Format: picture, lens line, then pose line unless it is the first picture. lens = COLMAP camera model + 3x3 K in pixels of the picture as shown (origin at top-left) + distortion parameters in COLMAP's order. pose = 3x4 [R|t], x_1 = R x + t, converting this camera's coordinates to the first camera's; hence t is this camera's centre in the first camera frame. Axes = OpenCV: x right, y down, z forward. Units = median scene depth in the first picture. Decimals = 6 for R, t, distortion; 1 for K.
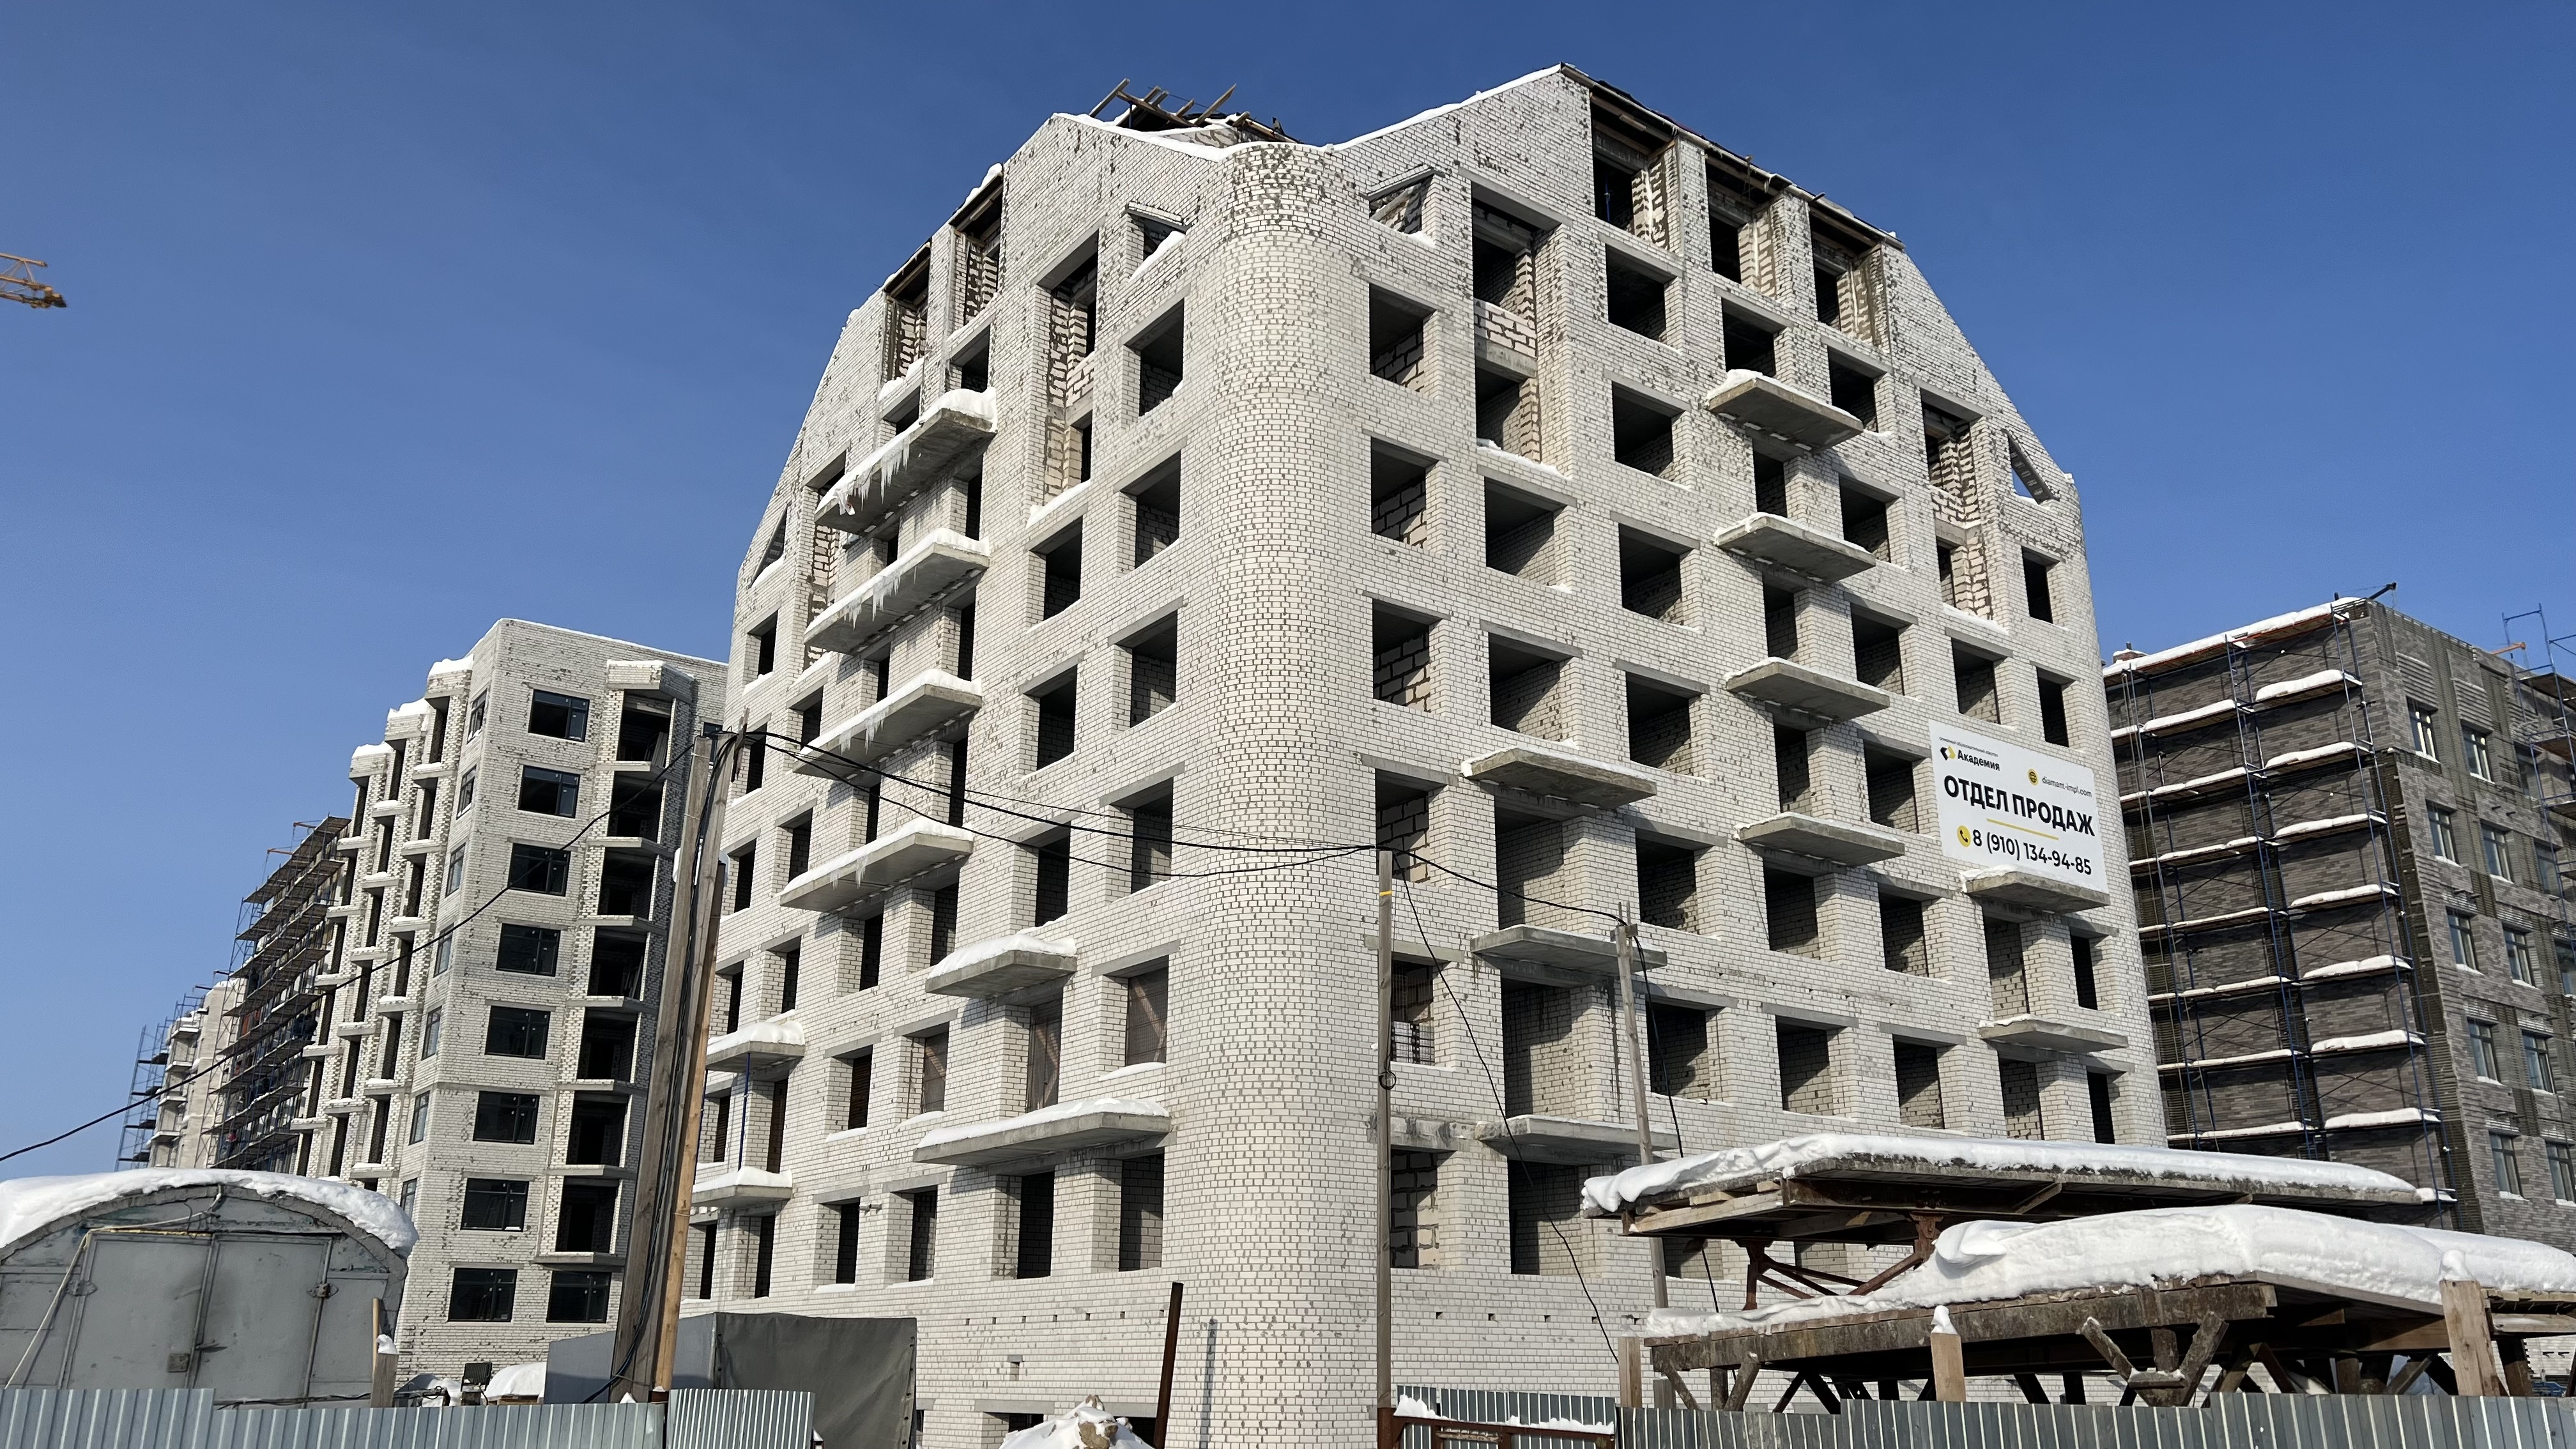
lens RADIAL K [[1905.4, 0, 1288.0], [0, 1905.4, 724.5], [0, 0, 1]] dist [0.085211, -0.111906]
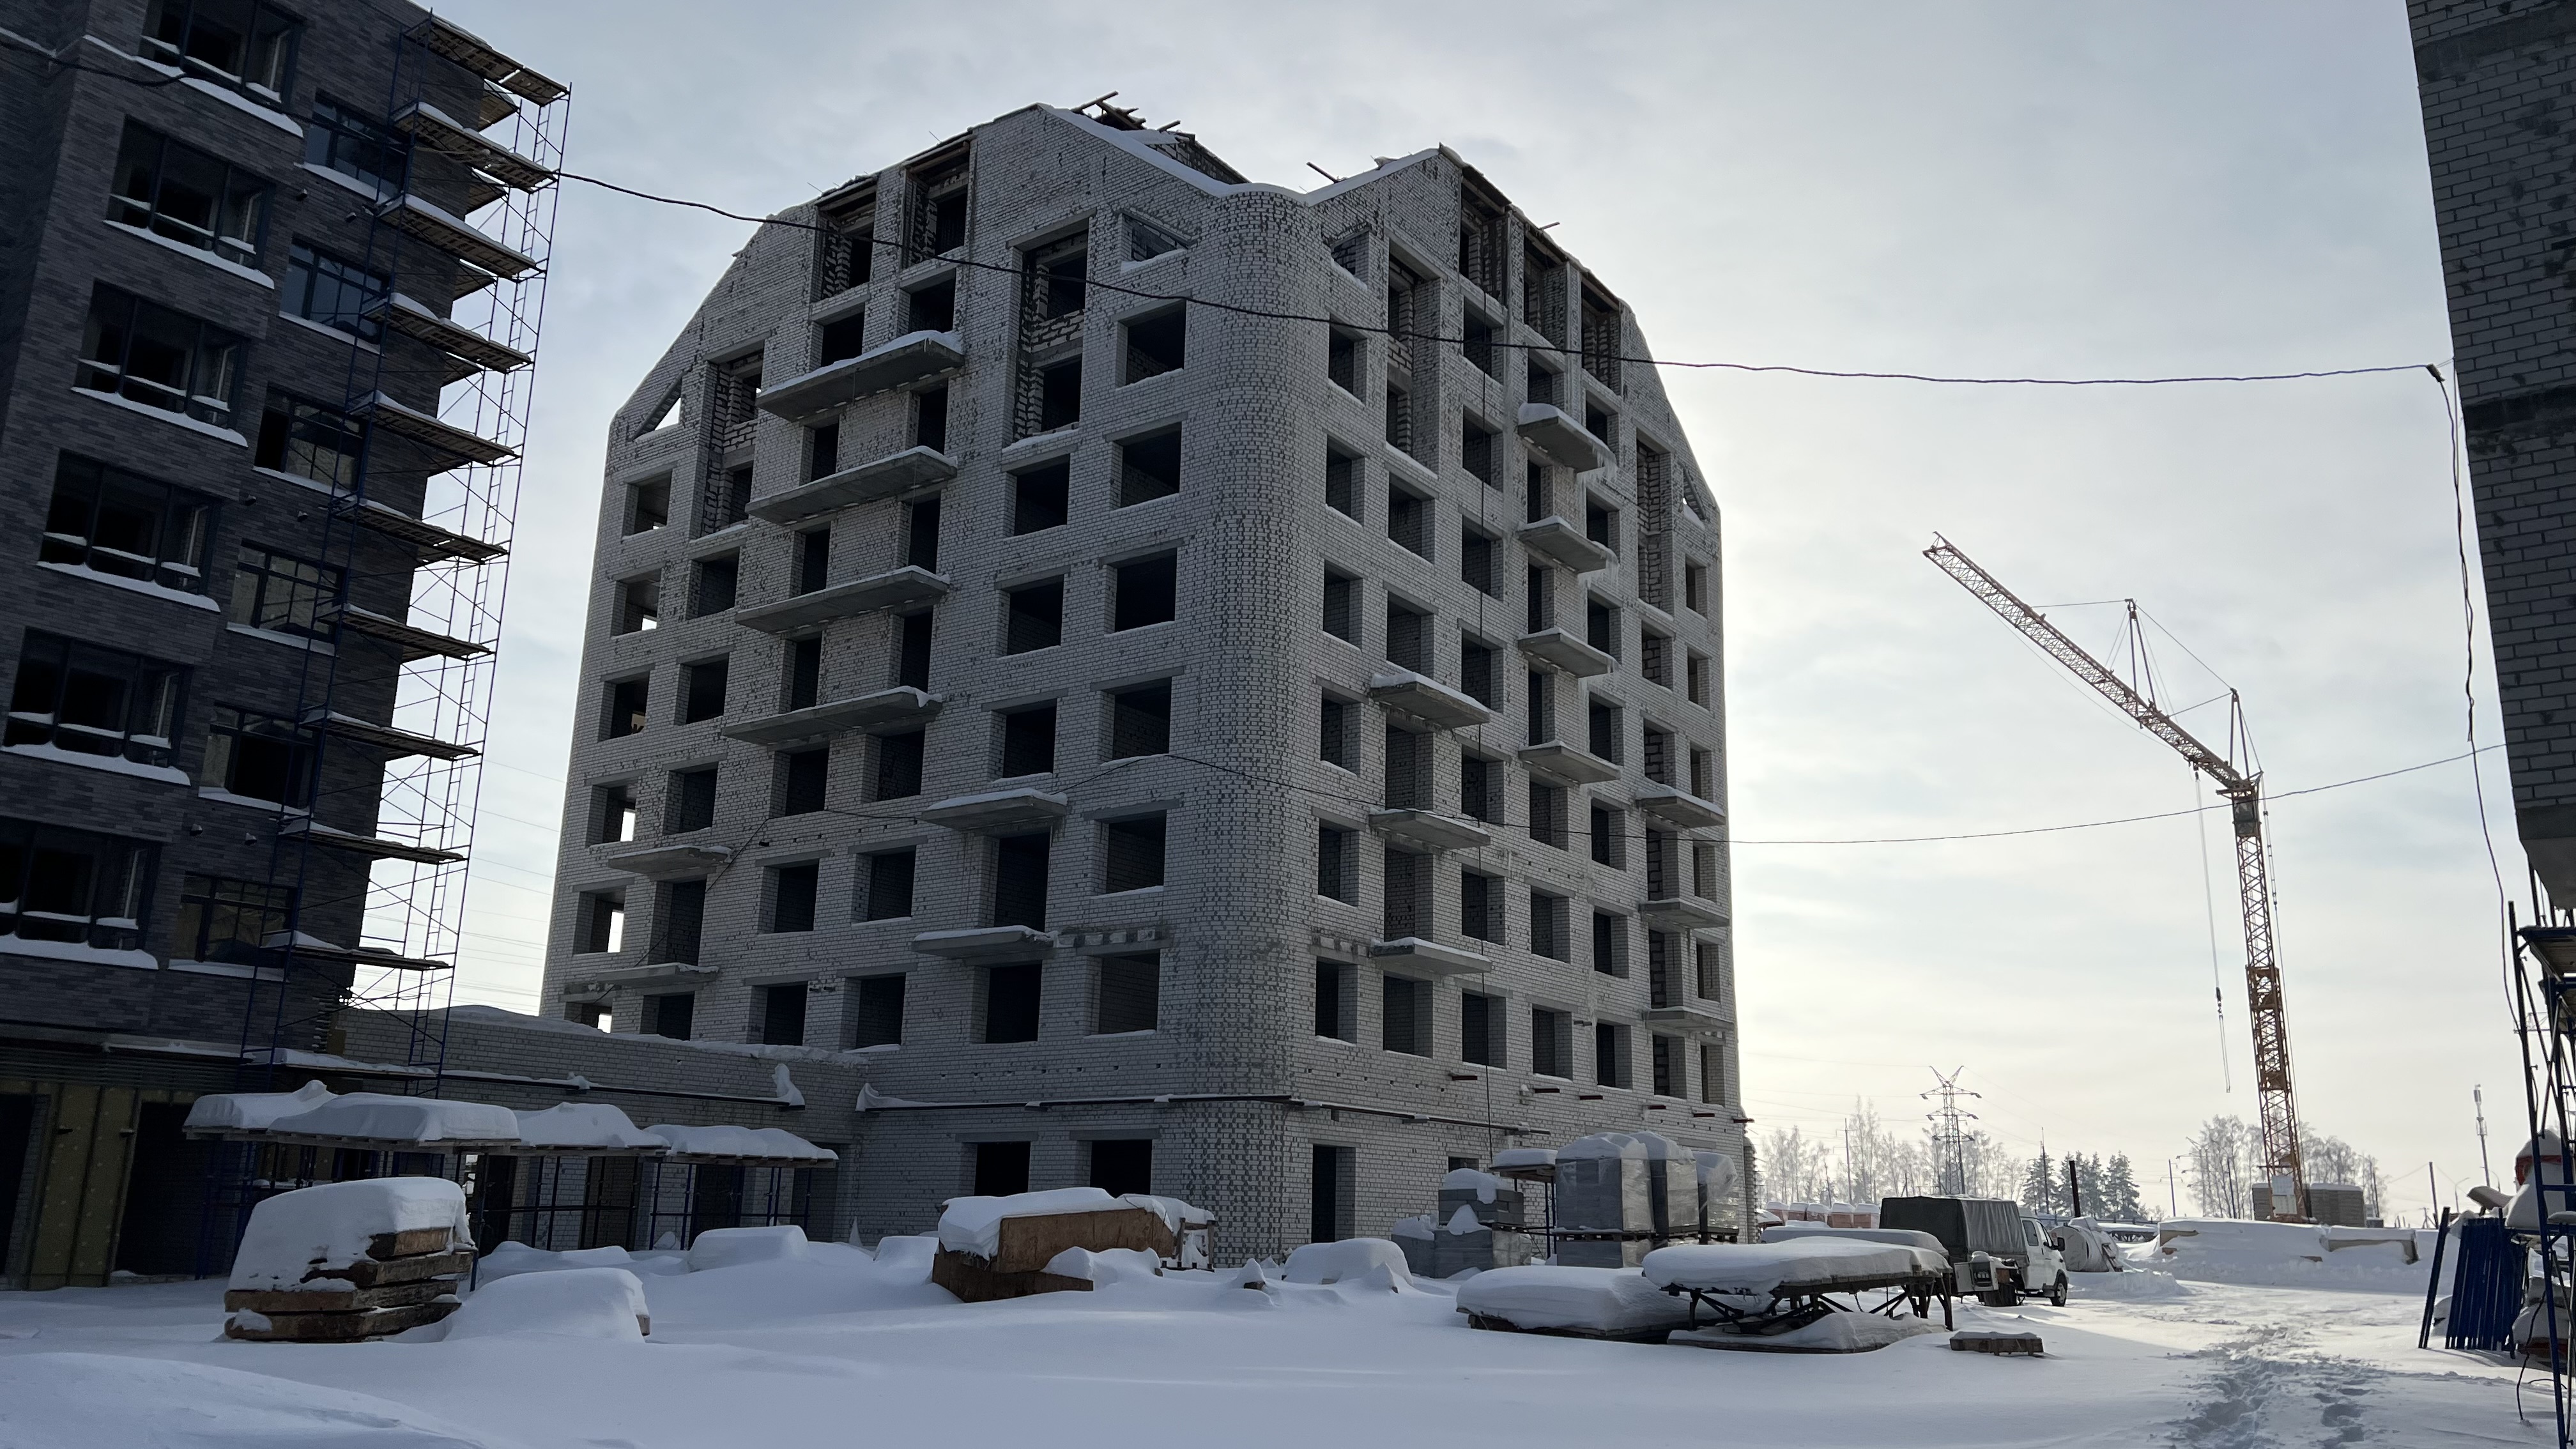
lens RADIAL K [[1904.9, 0, 1286.9], [0, 1904.9, 742.2], [0, 0, 1]] dist [0.084279, -0.108163]
pose [[0.953175, 0.093380, 0.287640, -0.266666], [-0.114632, 0.991718, 0.057912, -0.008924], [-0.279850, -0.088174, 0.955986, -0.213946]]
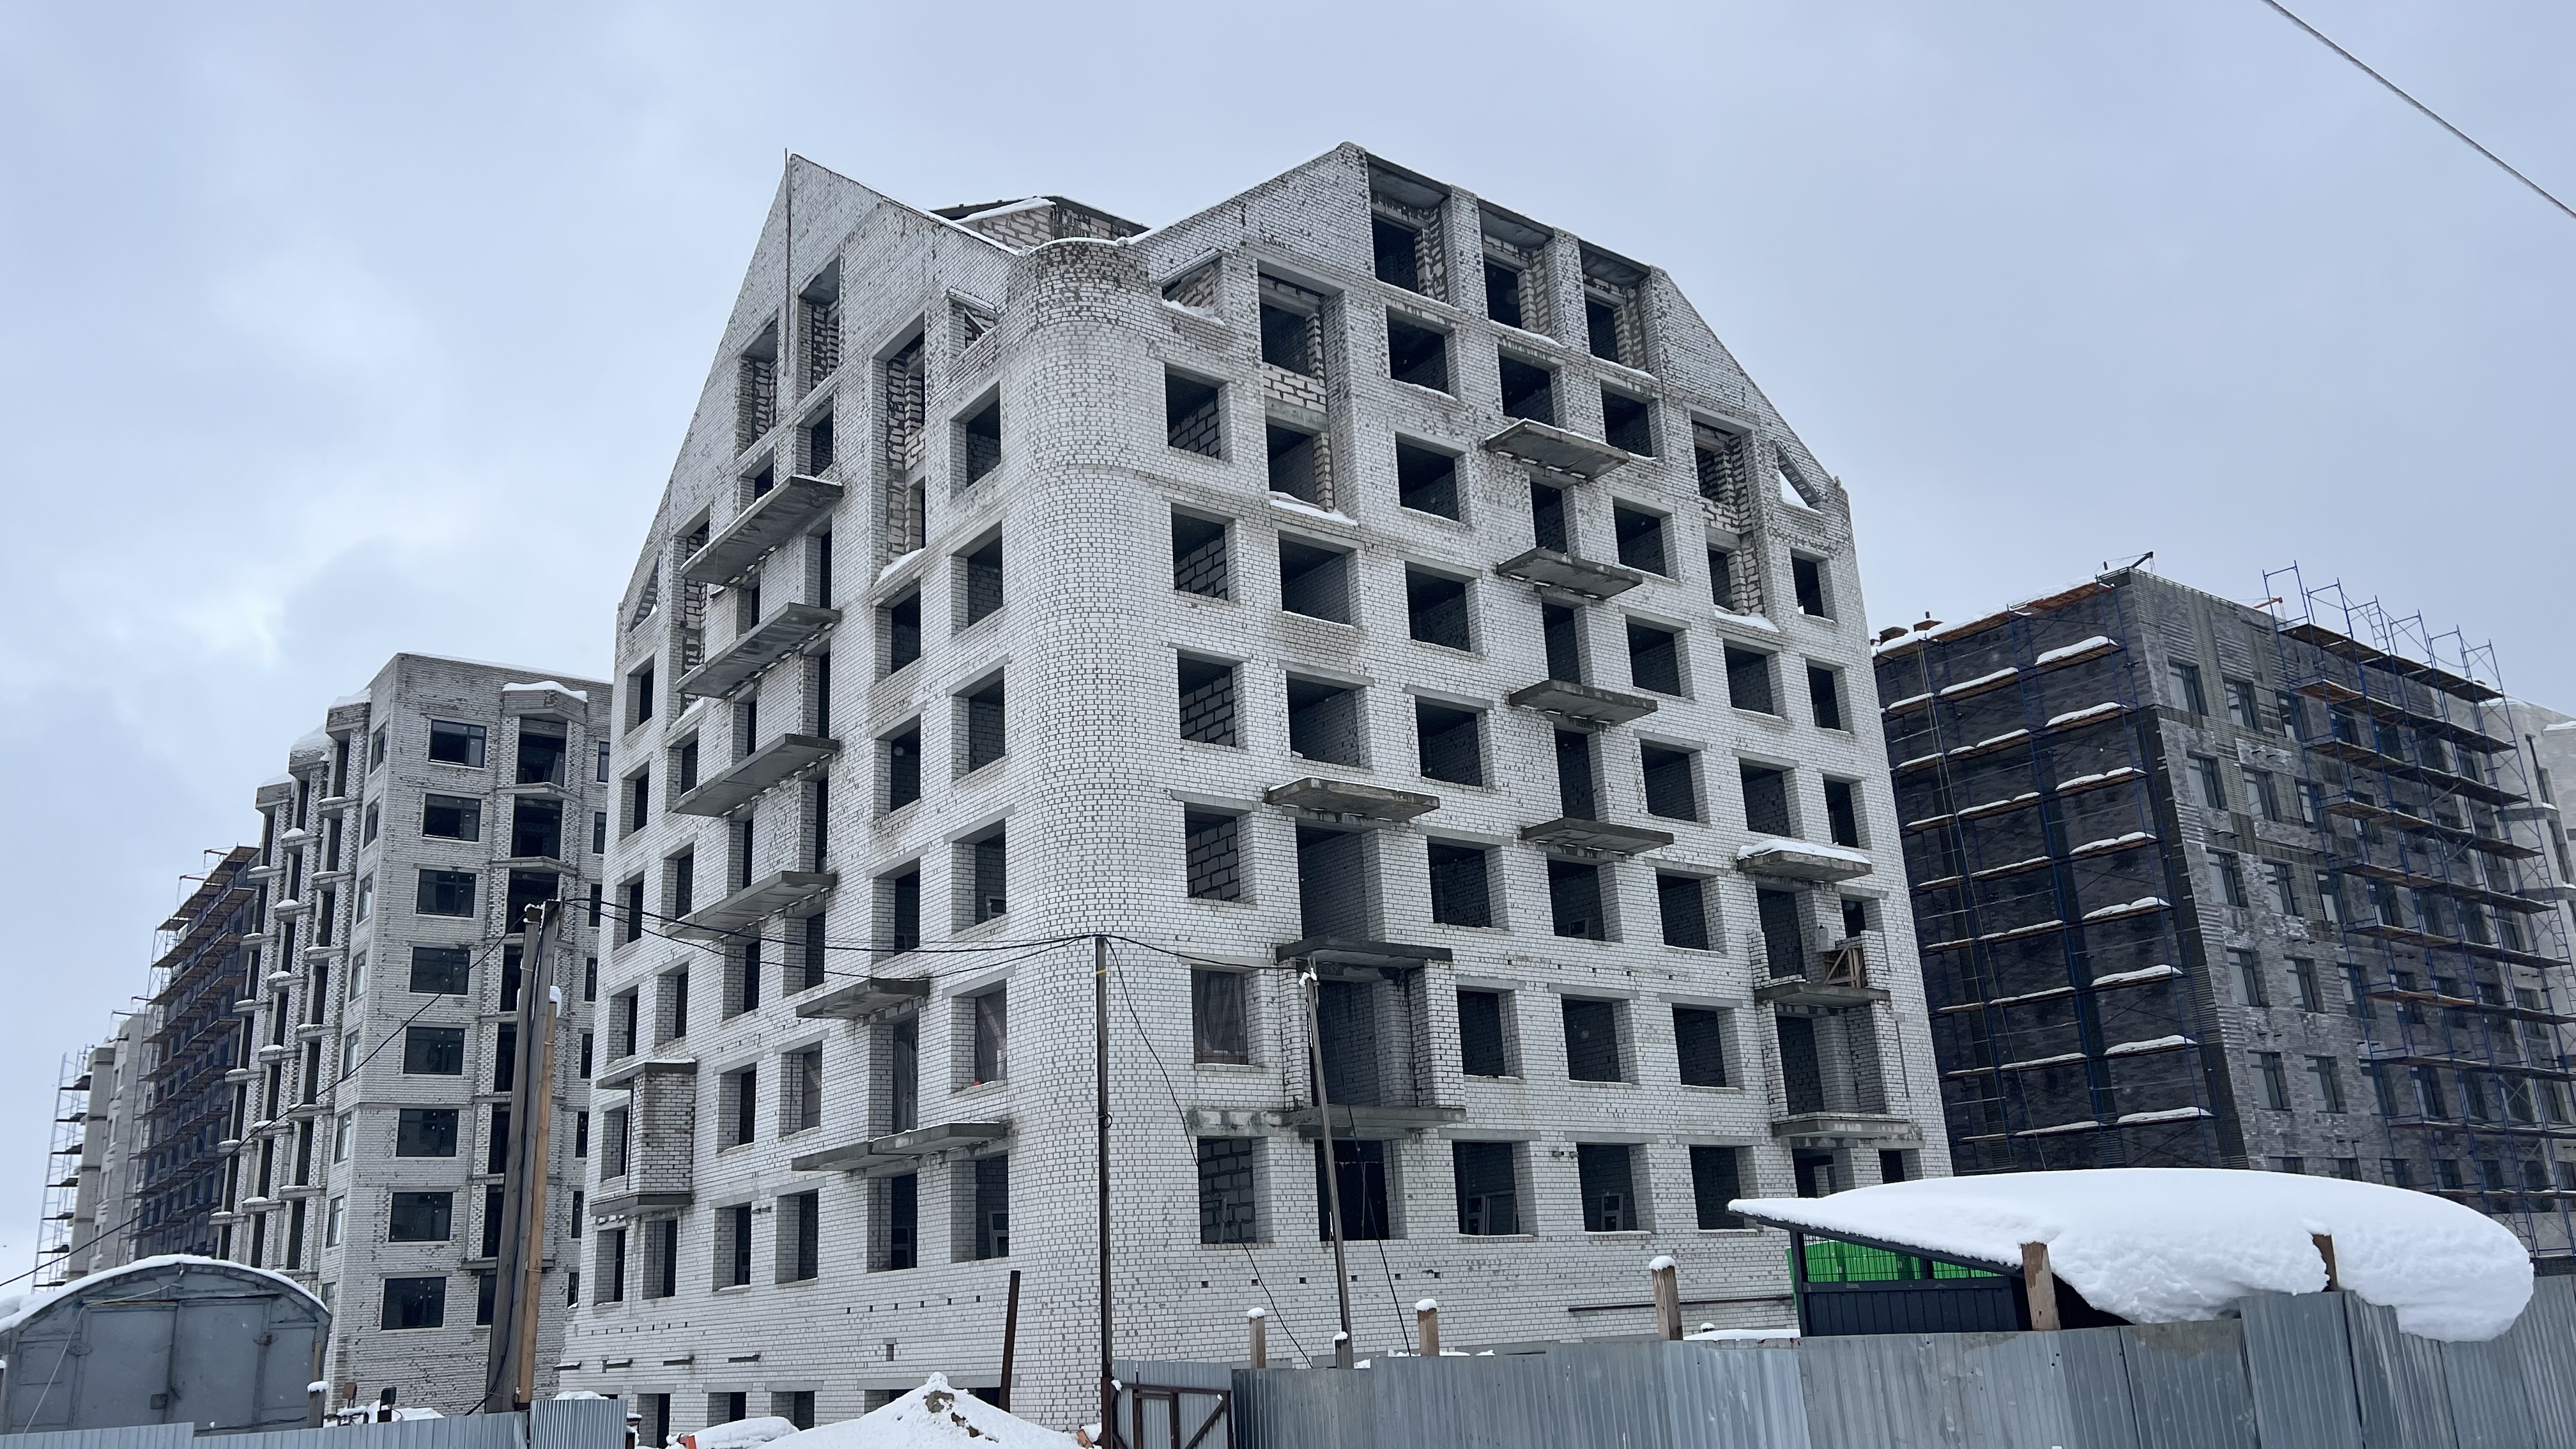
lens RADIAL K [[1922.1, 0, 1270.7], [0, 1922.1, 705.7], [0, 0, 1]] dist [0.064145, -0.069919]
pose [[0.998355, -0.048569, 0.030460, 0.048185], [0.048048, 0.998690, 0.017604, -0.038155], [-0.031275, -0.016112, 0.999381, -0.100102]]
